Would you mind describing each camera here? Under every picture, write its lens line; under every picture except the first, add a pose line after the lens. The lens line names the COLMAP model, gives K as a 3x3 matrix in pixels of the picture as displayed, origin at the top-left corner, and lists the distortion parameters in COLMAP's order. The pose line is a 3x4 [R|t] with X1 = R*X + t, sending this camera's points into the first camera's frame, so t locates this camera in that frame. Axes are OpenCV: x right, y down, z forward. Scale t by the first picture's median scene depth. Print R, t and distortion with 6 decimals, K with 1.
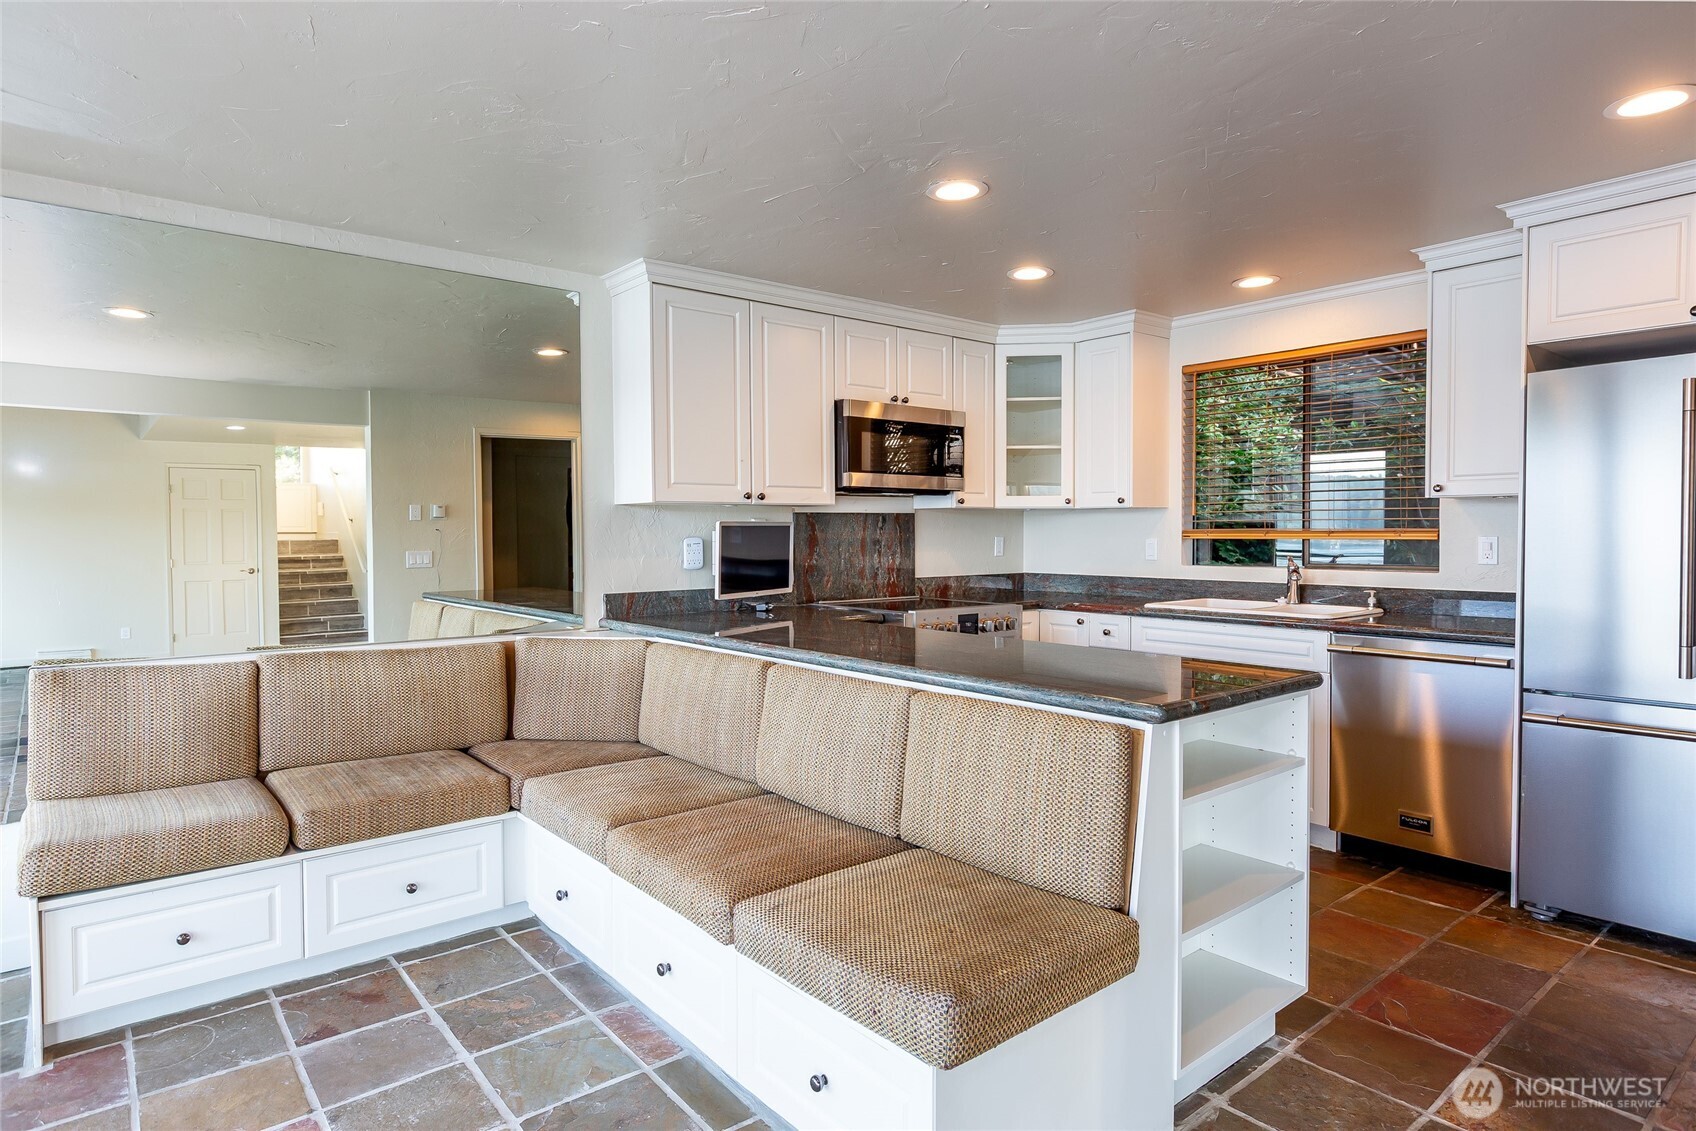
lens RADIAL K [[951.4, 0, 848.0], [0, 951.4, 565.5], [0, 0, 1]] dist [-0.000818, -0.000071]
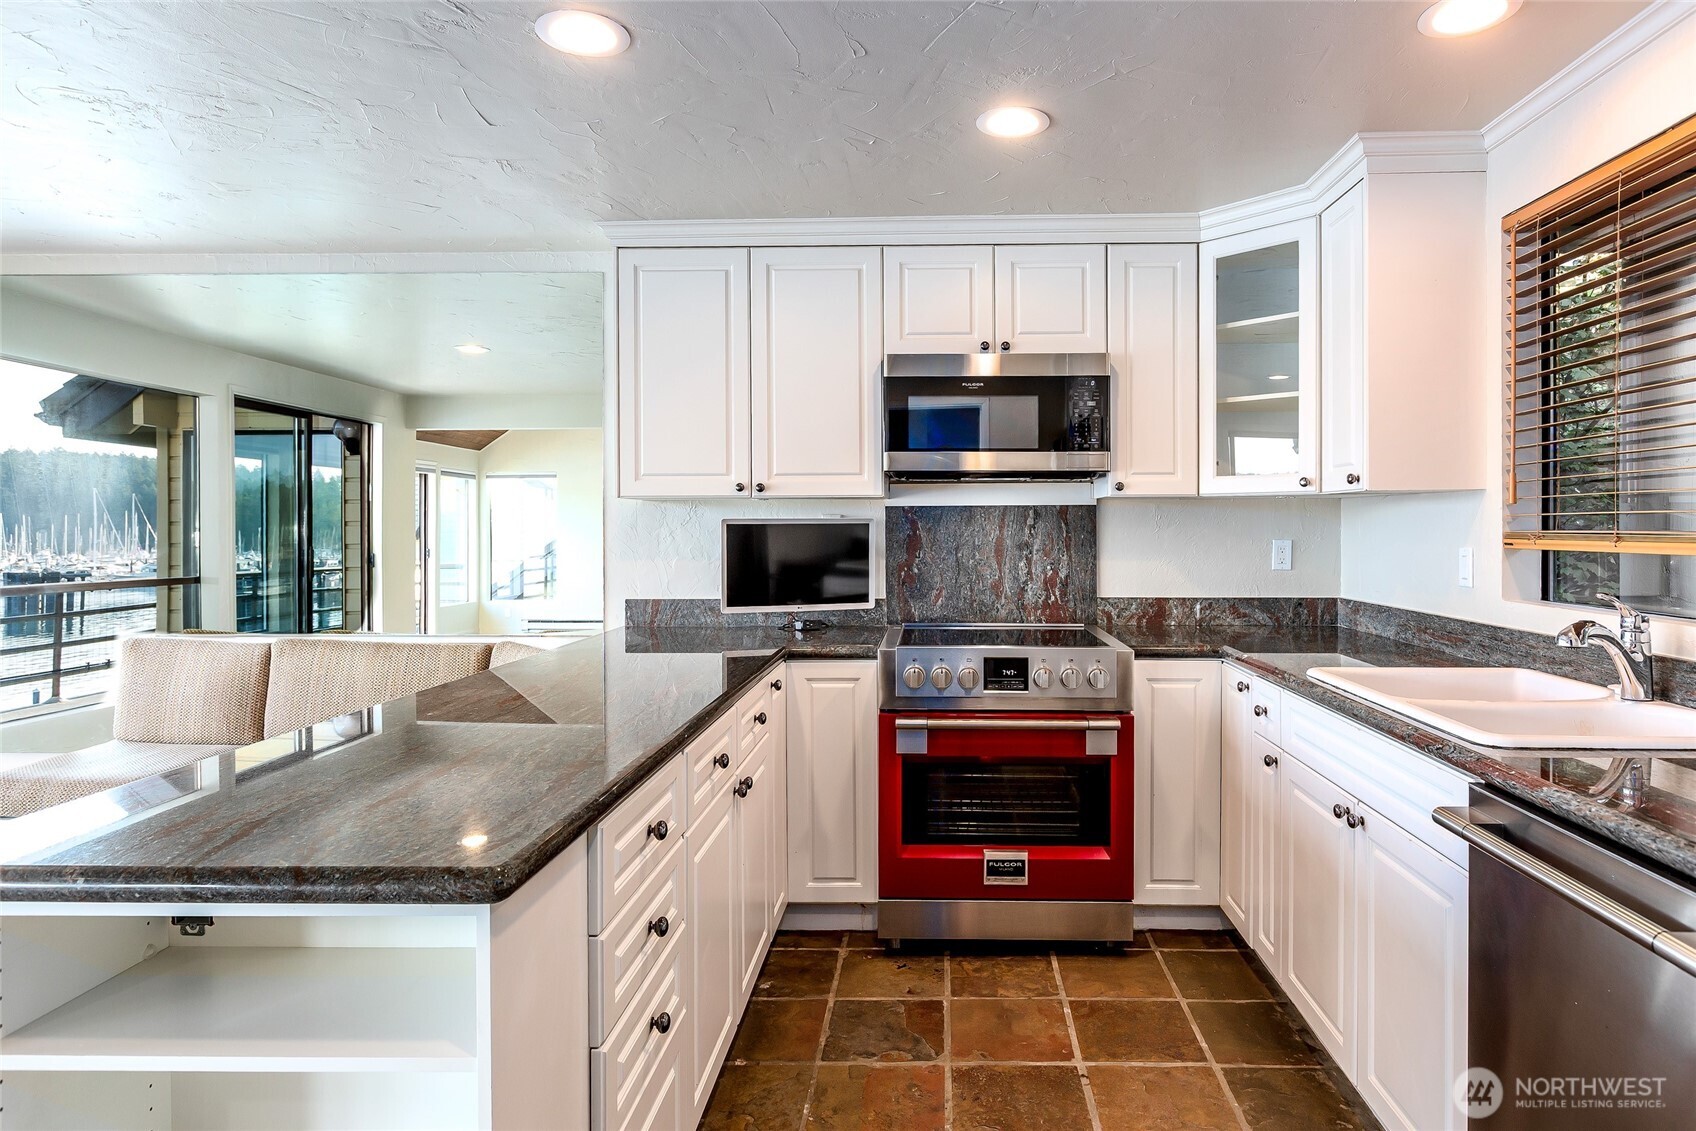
lens RADIAL K [[988.9, 0, 846.7], [0, 988.9, 535.8], [0, 0, 1]] dist [0.001258, 0.000377]
pose [[0.756816, 0.009292, -0.653562, 0.433732], [-0.024851, 0.999585, -0.014567, -0.018344], [0.653156, 0.027266, 0.756733, 0.355125]]
